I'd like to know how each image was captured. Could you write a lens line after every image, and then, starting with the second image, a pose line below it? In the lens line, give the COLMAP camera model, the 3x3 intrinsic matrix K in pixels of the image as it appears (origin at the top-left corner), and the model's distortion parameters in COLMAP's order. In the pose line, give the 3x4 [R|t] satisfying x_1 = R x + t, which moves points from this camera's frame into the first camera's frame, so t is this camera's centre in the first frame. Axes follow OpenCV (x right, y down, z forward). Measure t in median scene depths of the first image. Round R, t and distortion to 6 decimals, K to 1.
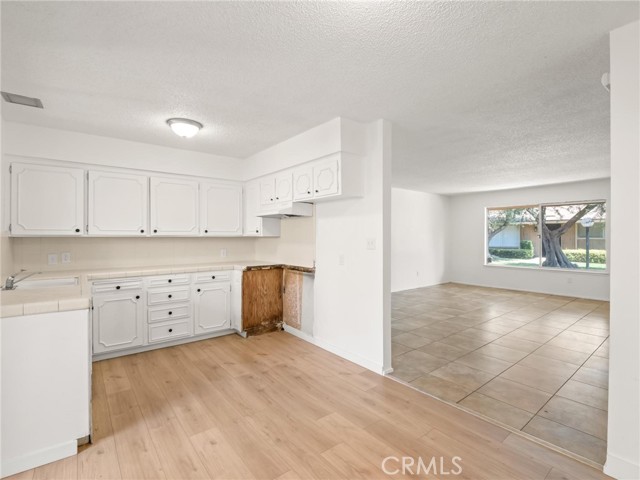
lens RADIAL K [[311.9, 0, 317.4], [0, 311.9, 235.9], [0, 0, 1]] dist [-0.011249, -0.003314]
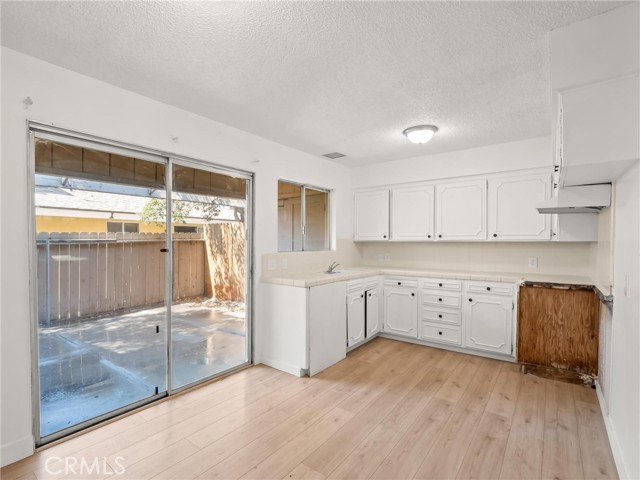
lens RADIAL K [[311.9, 0, 320.3], [0, 311.9, 249.0], [0, 0, 1]] dist [-0.011249, -0.003314]
pose [[0.262966, 0.025037, -0.964480, 0.405990], [-0.000858, 0.999669, 0.025717, 0.001095], [0.964805, -0.005936, 0.262901, 0.350304]]
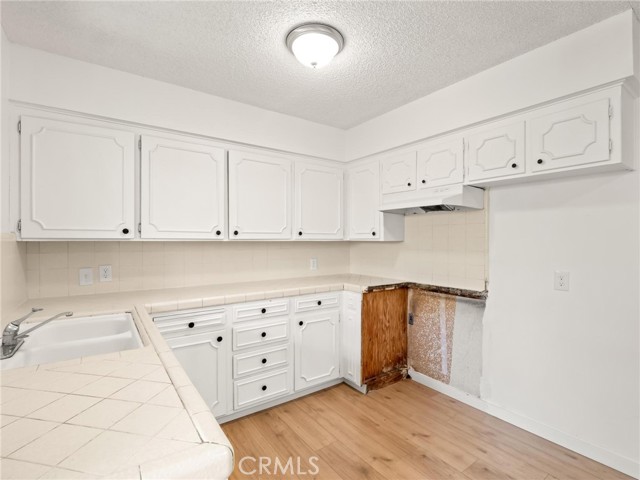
lens RADIAL K [[311.9, 0, 313.8], [0, 311.9, 242.0], [0, 0, 1]] dist [-0.011249, -0.003314]
pose [[0.998605, 0.002237, -0.052755, -0.337137], [-0.001969, 0.999985, 0.005124, 0.000470], [0.052766, -0.005013, 0.998594, 0.367376]]
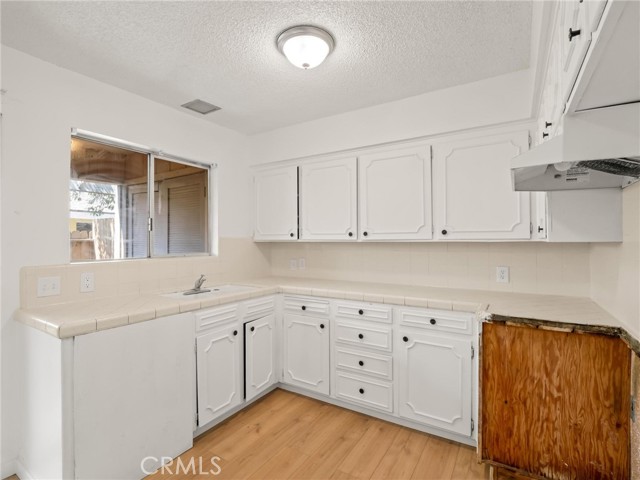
lens RADIAL K [[313.8, 0, 320.5], [0, 313.8, 238.9], [0, 0, 1]] dist [-0.007328, -0.003135]
pose [[0.345652, -0.006219, -0.938342, 0.096972], [0.001654, 0.999981, -0.006018, -0.000308], [0.938361, 0.000528, 0.345656, 0.702128]]
